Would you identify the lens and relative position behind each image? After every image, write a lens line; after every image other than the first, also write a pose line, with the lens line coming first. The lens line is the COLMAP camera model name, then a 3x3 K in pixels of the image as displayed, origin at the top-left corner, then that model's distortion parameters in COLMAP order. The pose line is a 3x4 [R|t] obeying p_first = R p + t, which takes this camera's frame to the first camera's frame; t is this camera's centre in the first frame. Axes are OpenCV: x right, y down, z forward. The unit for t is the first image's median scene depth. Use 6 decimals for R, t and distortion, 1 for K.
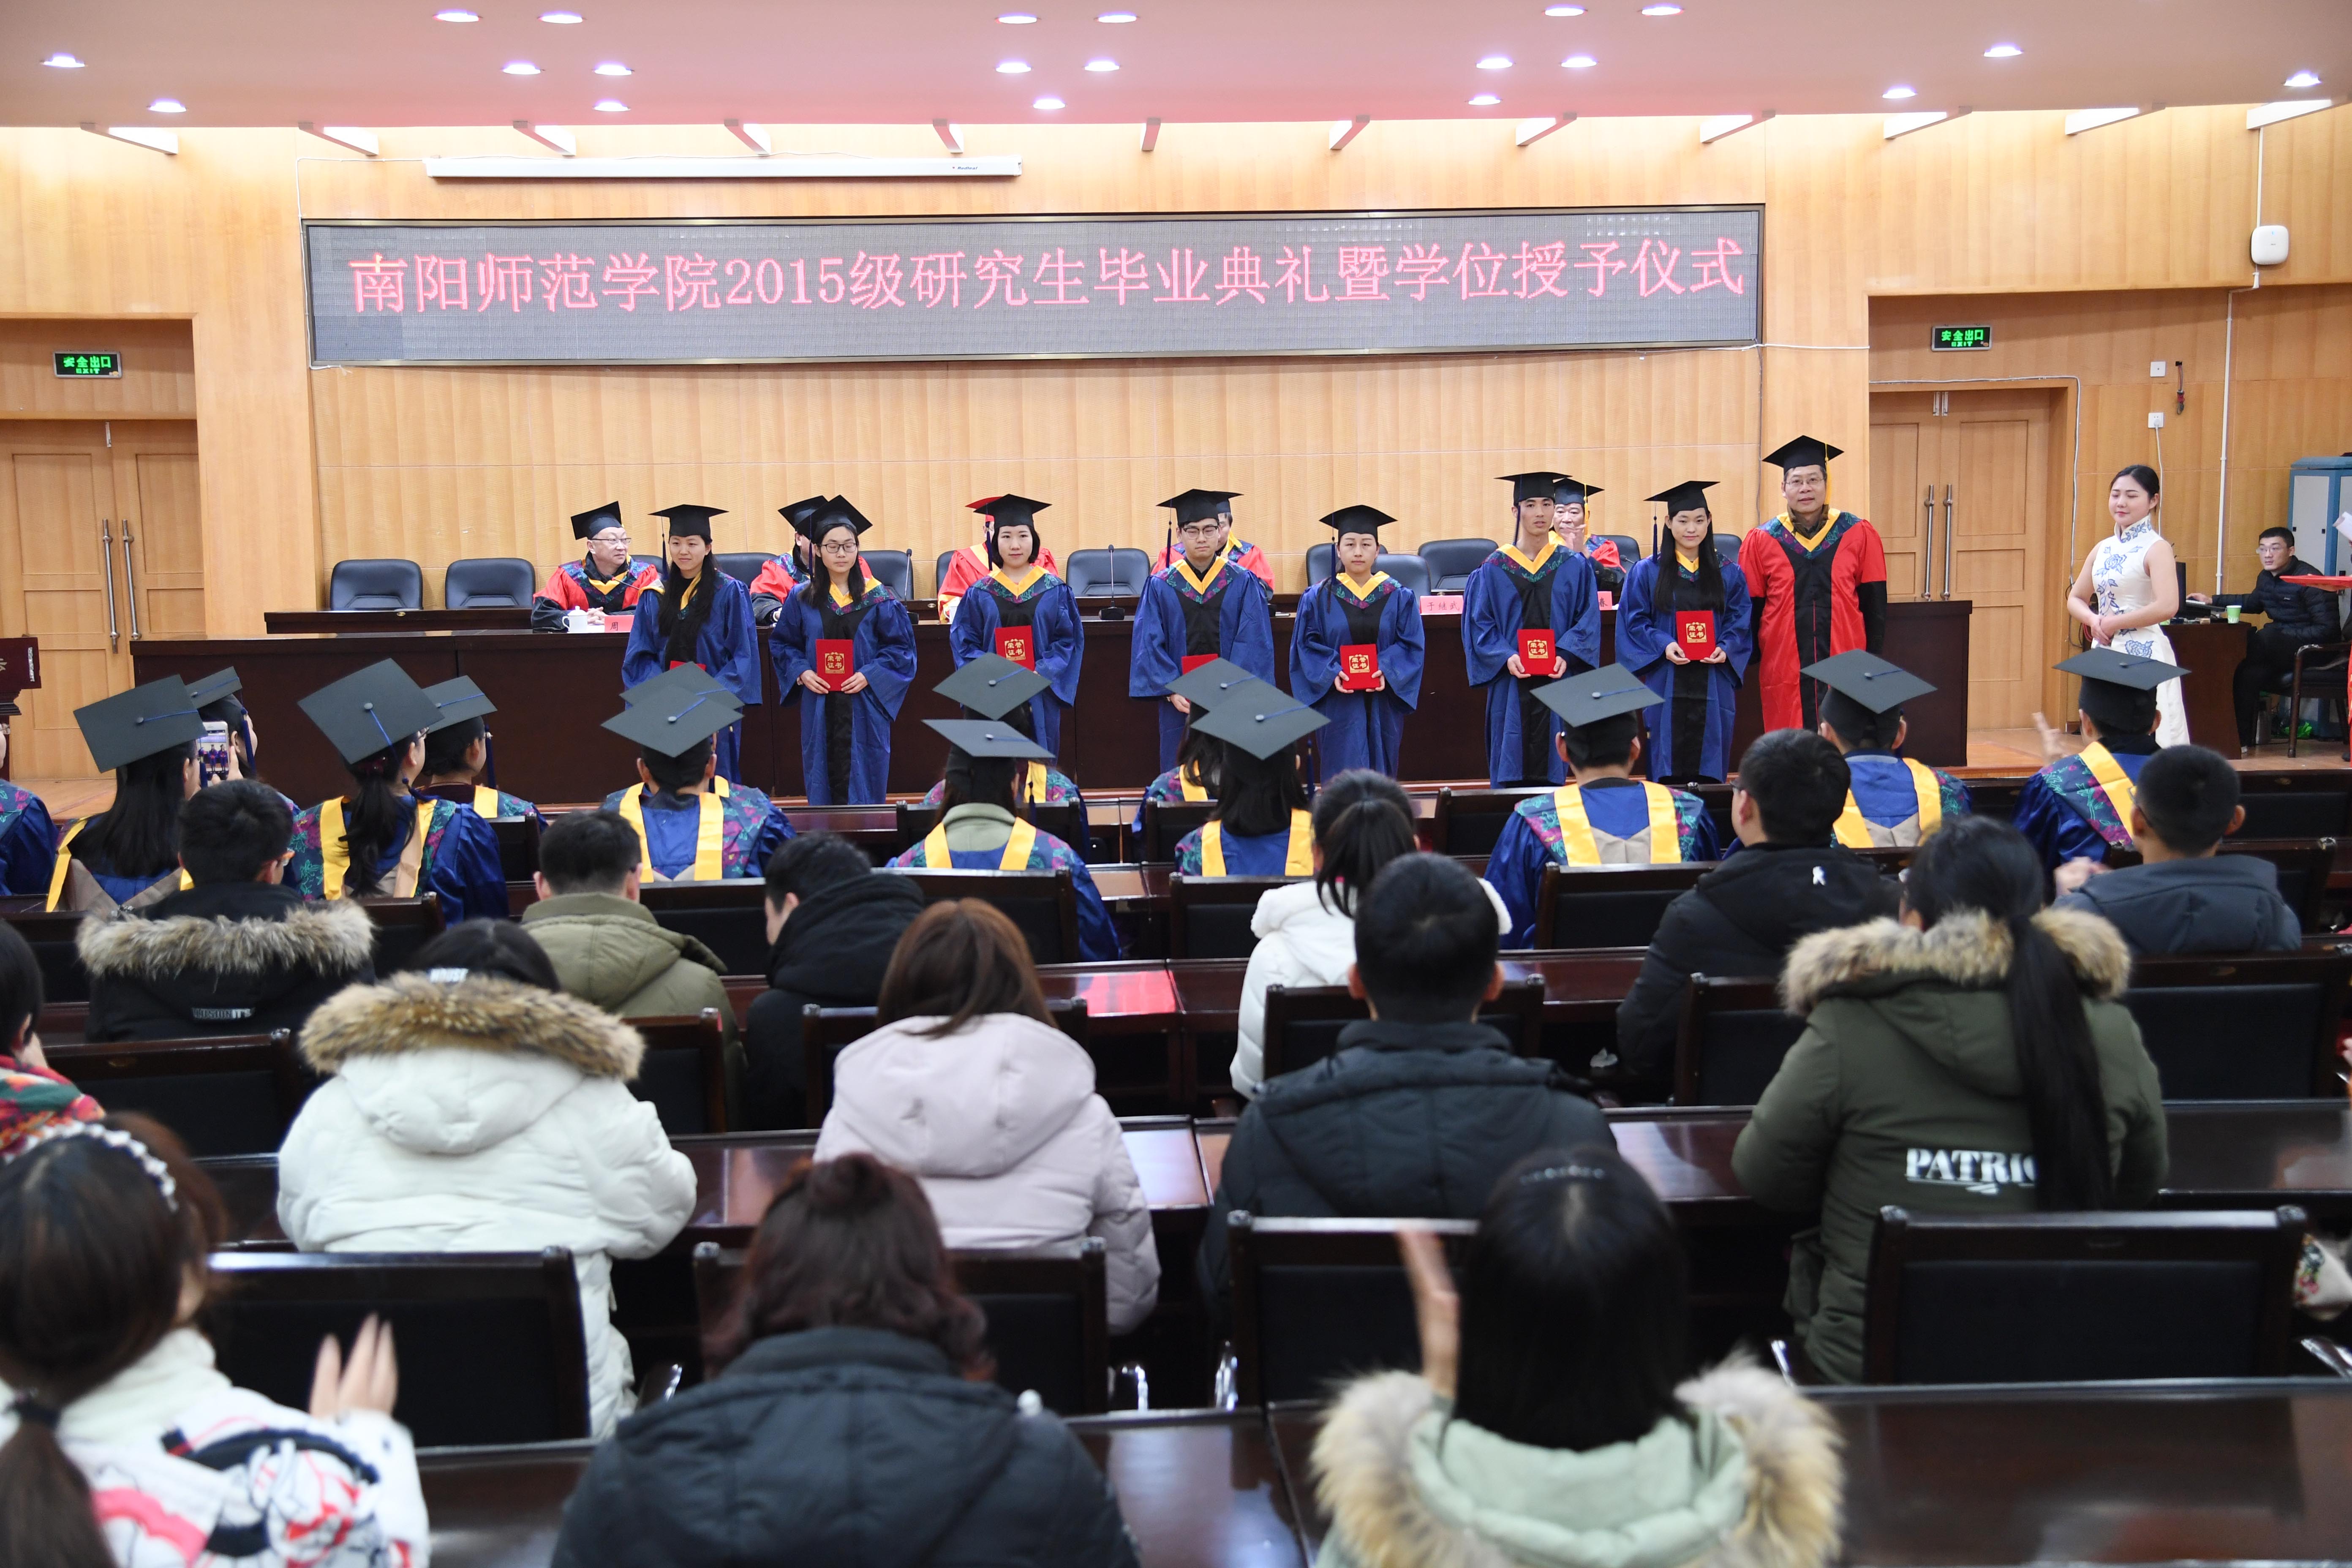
lens RADIAL K [[2606.4, 0, 1176.0], [0, 2606.4, 784.0], [0, 0, 1]] dist [0.070195, 0.153876]
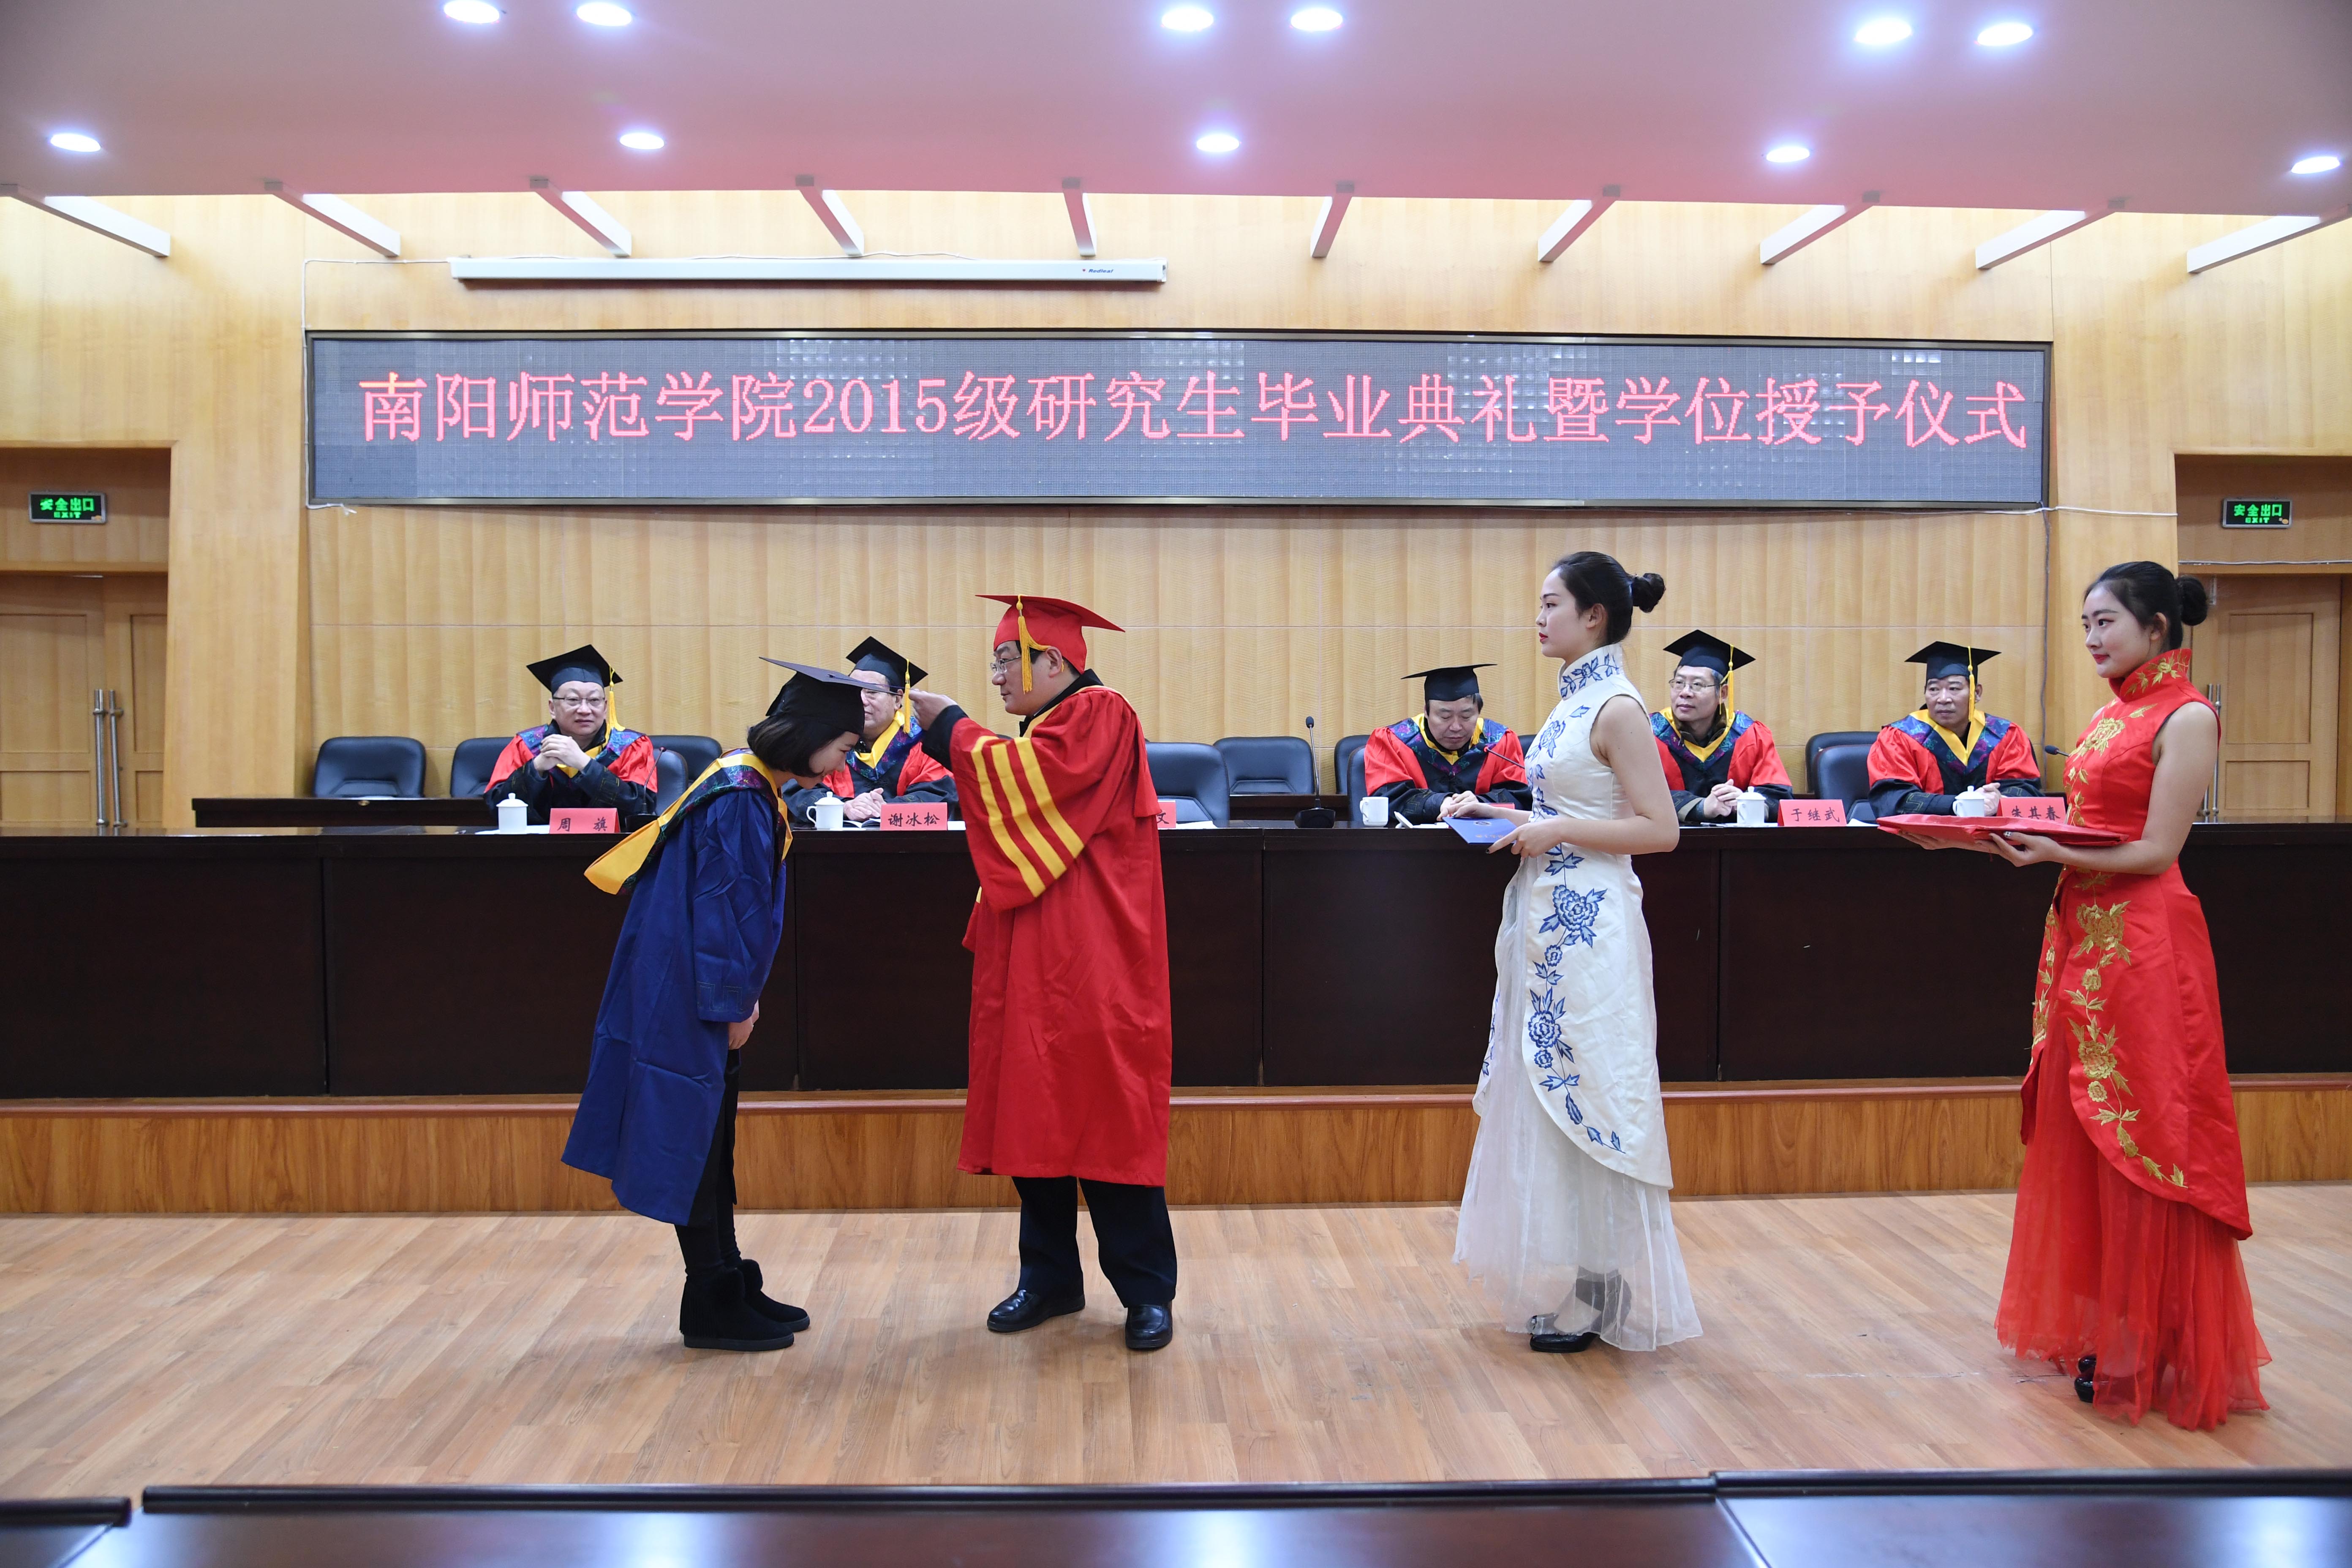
lens RADIAL K [[1786.8, 0, 1176.0], [0, 1786.8, 784.0], [0, 0, 1]] dist [-0.048343, 0.004608]
pose [[0.999765, 0.016945, -0.013520, -0.045515], [-0.018007, 0.996408, -0.082750, -0.029642], [0.012069, 0.082974, 0.996479, 0.455106]]
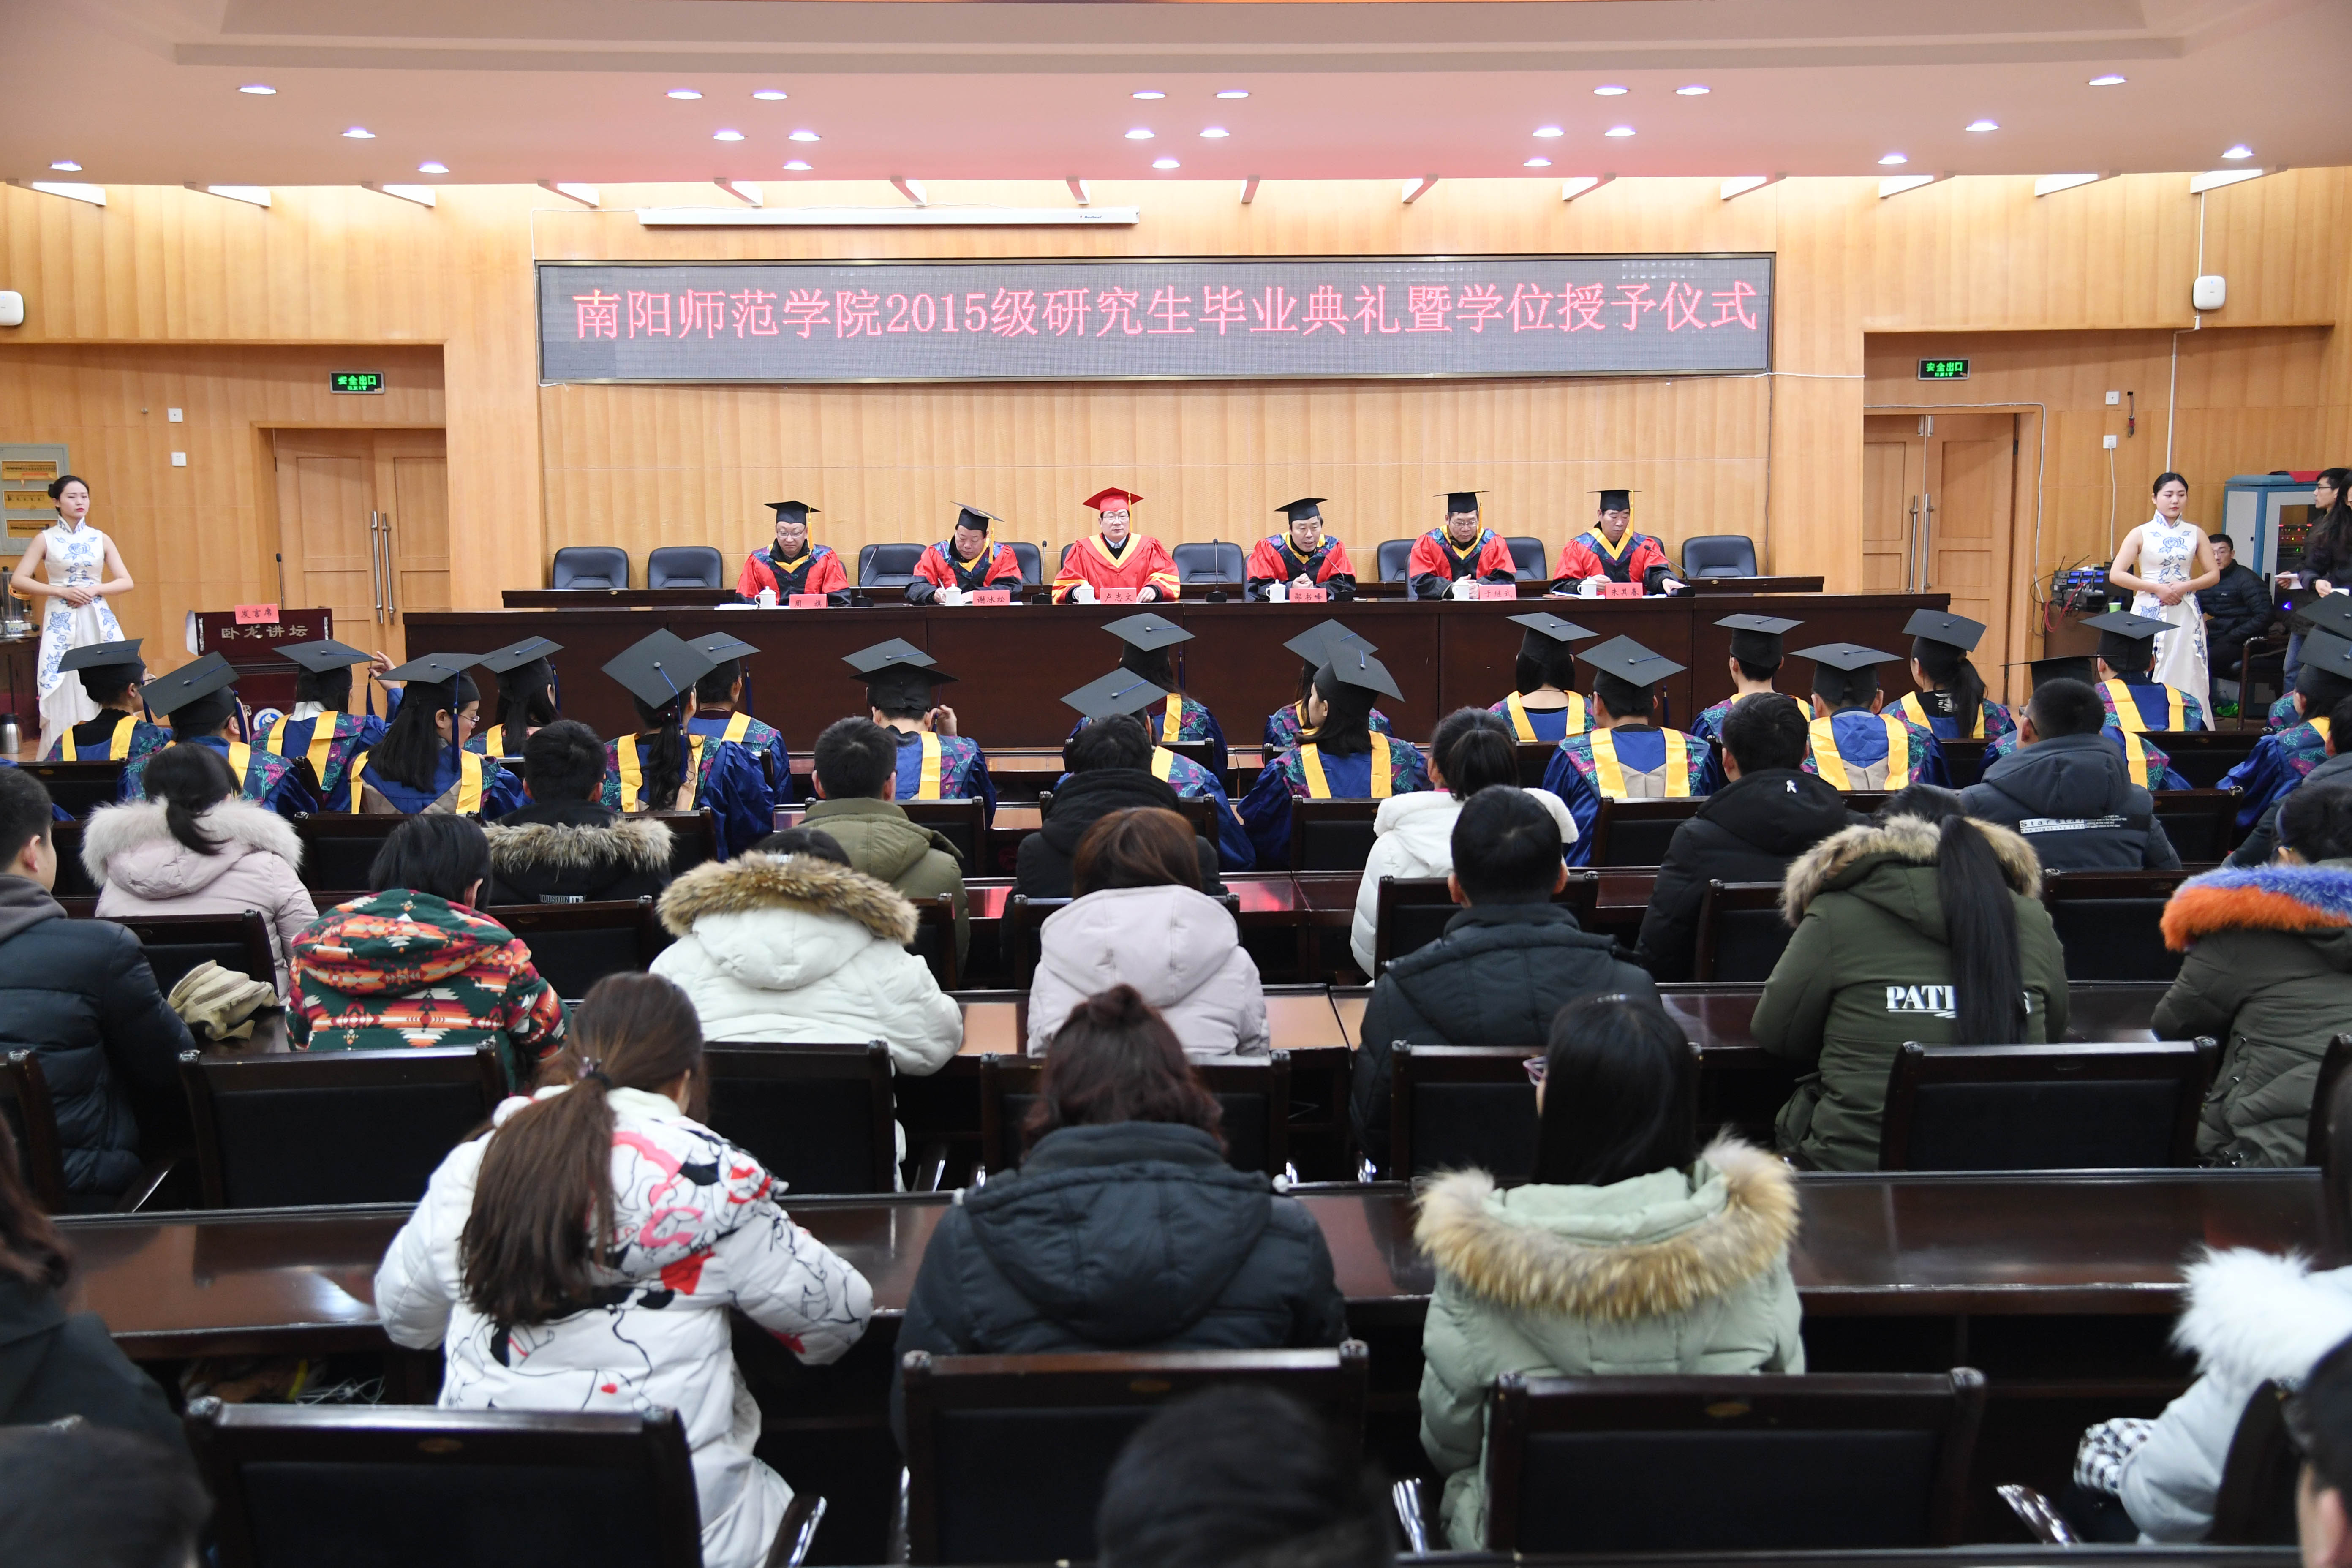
lens RADIAL K [[2311.7, 0, 1176.0], [0, 2311.7, 784.0], [0, 0, 1]] dist [0.015192, 0.142731]
pose [[0.999587, 0.012254, -0.025984, -0.012236], [-0.011934, 0.999852, 0.012415, 0.005351], [0.026132, -0.012100, 0.999585, -0.038370]]
